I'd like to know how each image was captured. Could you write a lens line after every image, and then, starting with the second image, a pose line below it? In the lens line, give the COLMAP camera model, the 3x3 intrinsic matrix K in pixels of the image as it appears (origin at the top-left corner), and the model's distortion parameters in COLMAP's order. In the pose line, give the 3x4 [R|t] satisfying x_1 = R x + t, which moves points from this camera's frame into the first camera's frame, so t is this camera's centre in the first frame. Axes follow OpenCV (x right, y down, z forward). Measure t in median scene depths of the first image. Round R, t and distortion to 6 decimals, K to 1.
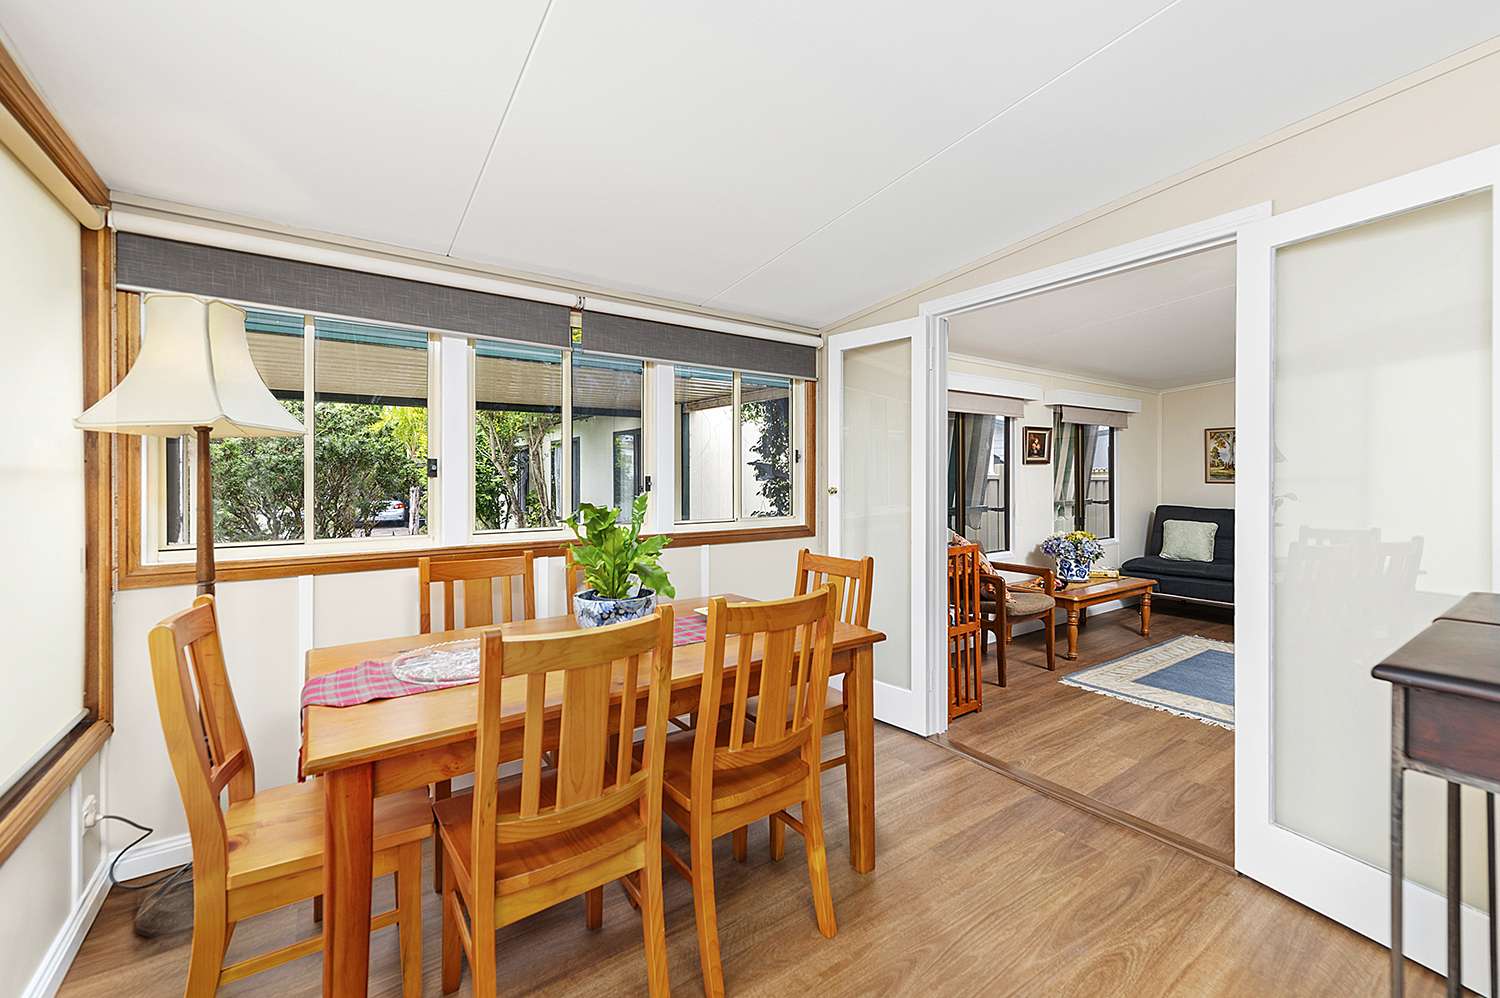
lens RADIAL K [[608.1, 0, 748.3], [0, 608.1, 472.5], [0, 0, 1]] dist [0.000573, 0.000084]
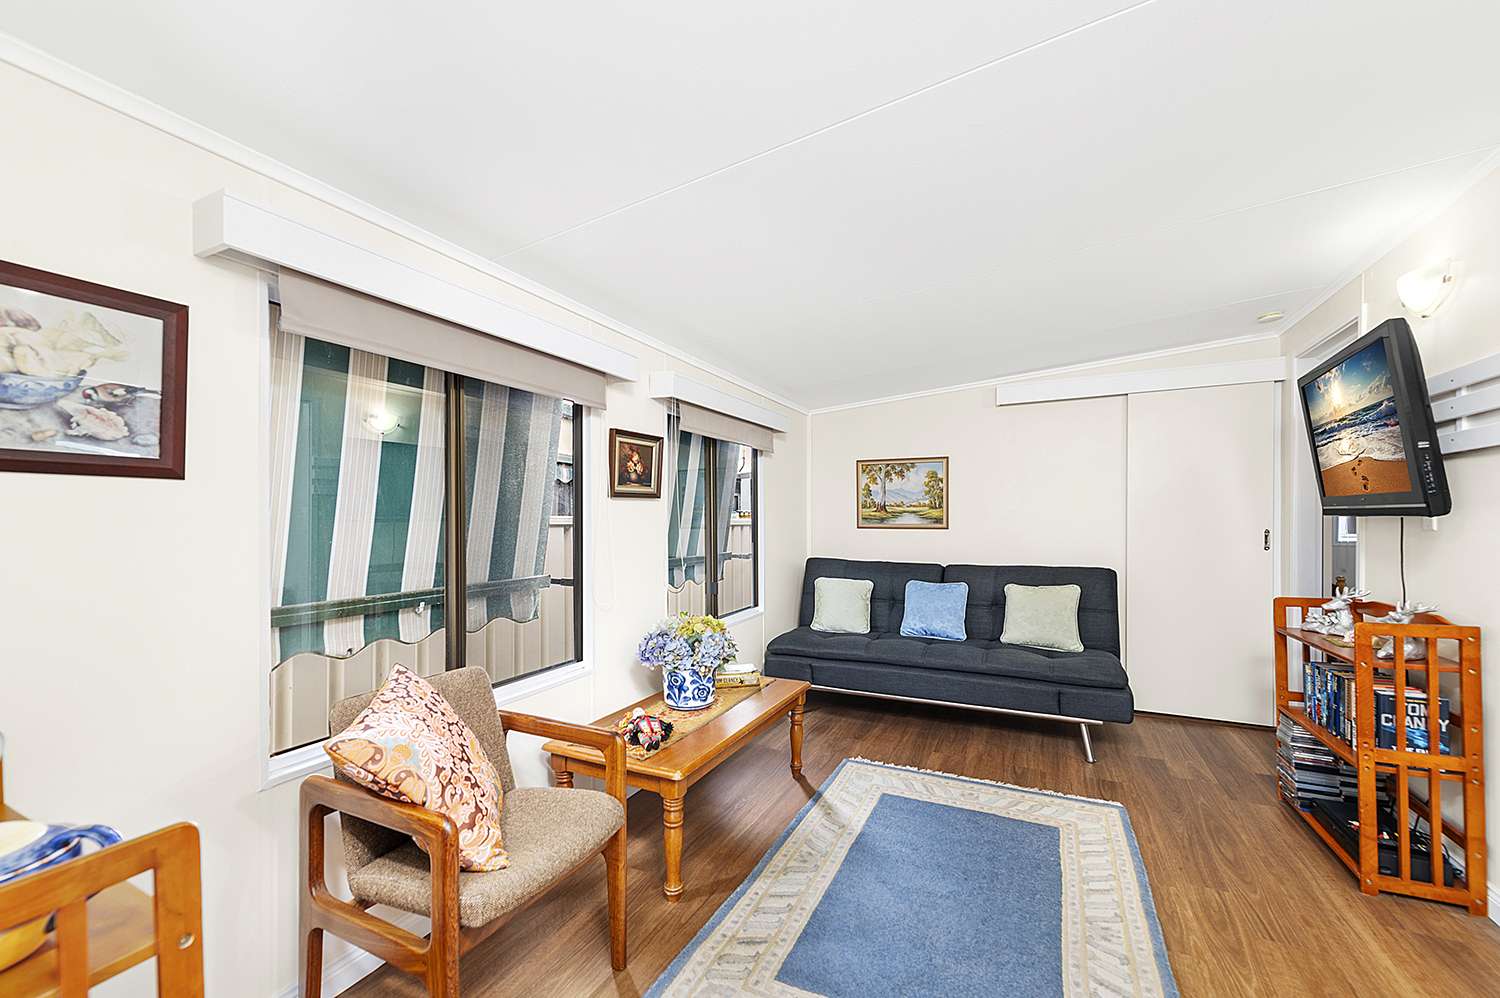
lens RADIAL K [[603.0, 0, 748.5], [0, 603.0, 518.2], [0, 0, 1]] dist [-0.000056, 0.000000]
pose [[0.872671, 0.000714, 0.488307, 0.287935], [-0.002278, 0.999994, 0.002609, 0.002762], [-0.488303, -0.003390, 0.872668, 0.453655]]
